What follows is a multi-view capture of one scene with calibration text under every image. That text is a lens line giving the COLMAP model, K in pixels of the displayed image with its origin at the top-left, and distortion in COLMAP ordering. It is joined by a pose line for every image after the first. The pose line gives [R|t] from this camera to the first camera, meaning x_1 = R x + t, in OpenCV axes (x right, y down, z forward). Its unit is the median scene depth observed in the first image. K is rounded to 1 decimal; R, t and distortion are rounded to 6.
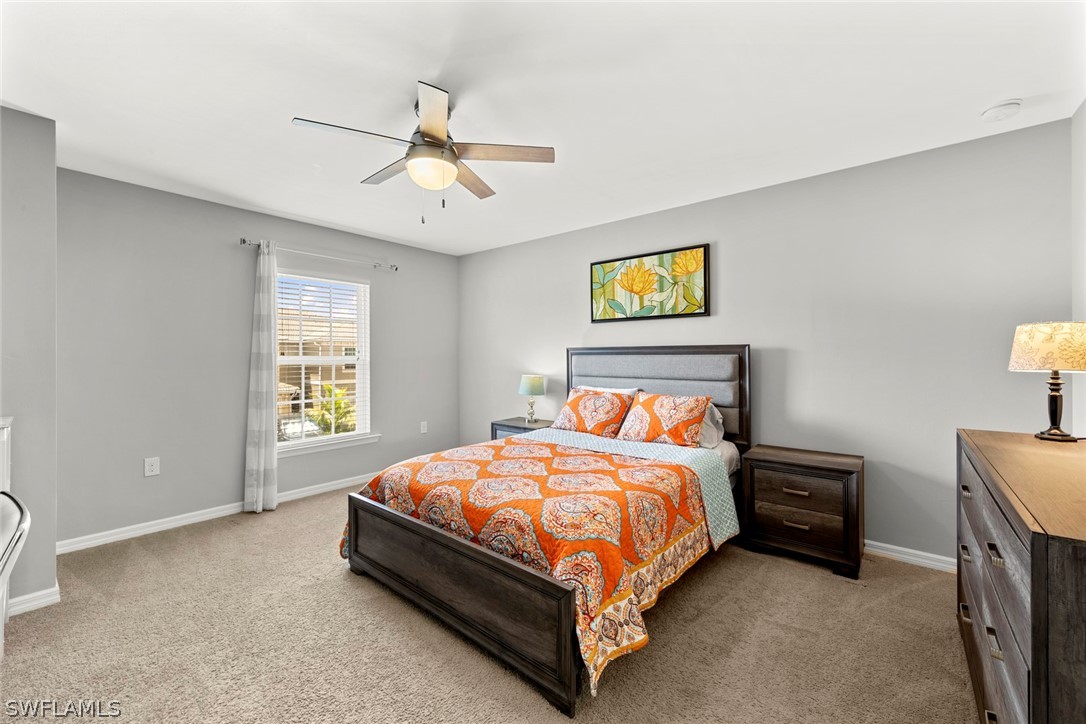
lens RADIAL K [[436.1, 0, 542.3], [0, 436.1, 357.4], [0, 0, 1]] dist [0.013357, 0.000392]
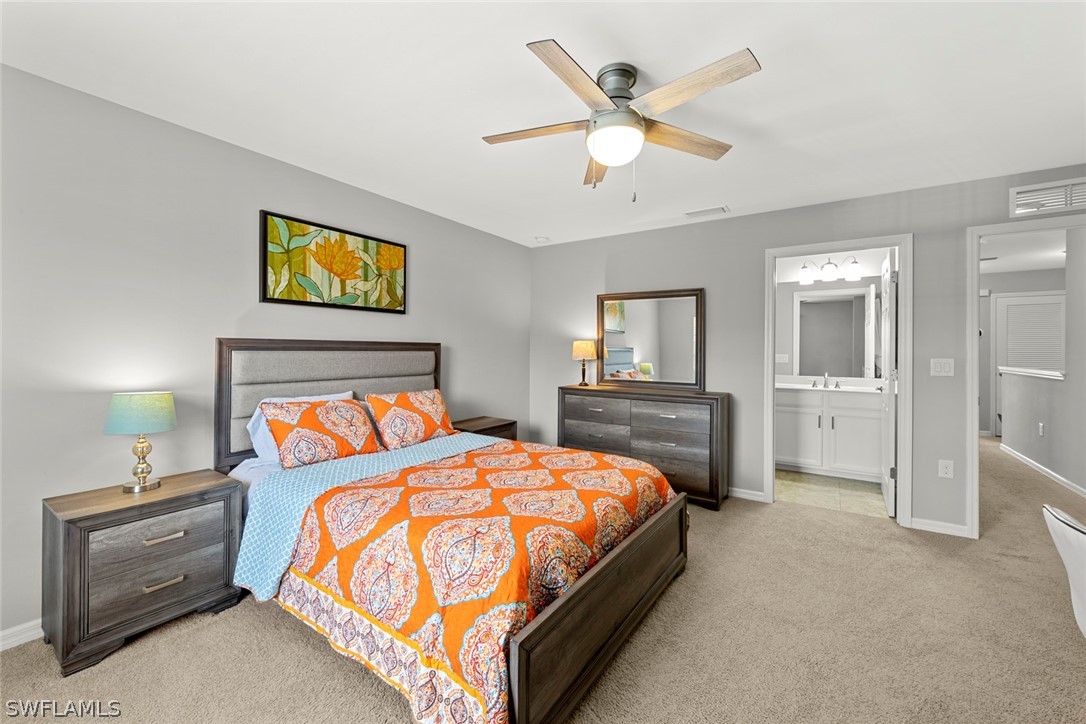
lens RADIAL K [[436.1, 0, 543.1], [0, 436.1, 353.7], [0, 0, 1]] dist [0.013357, 0.000392]
pose [[-0.096224, -0.003640, 0.995353, -0.654285], [-0.000451, 0.999993, 0.003614, -0.003763], [-0.995360, -0.000102, -0.096225, 0.722442]]
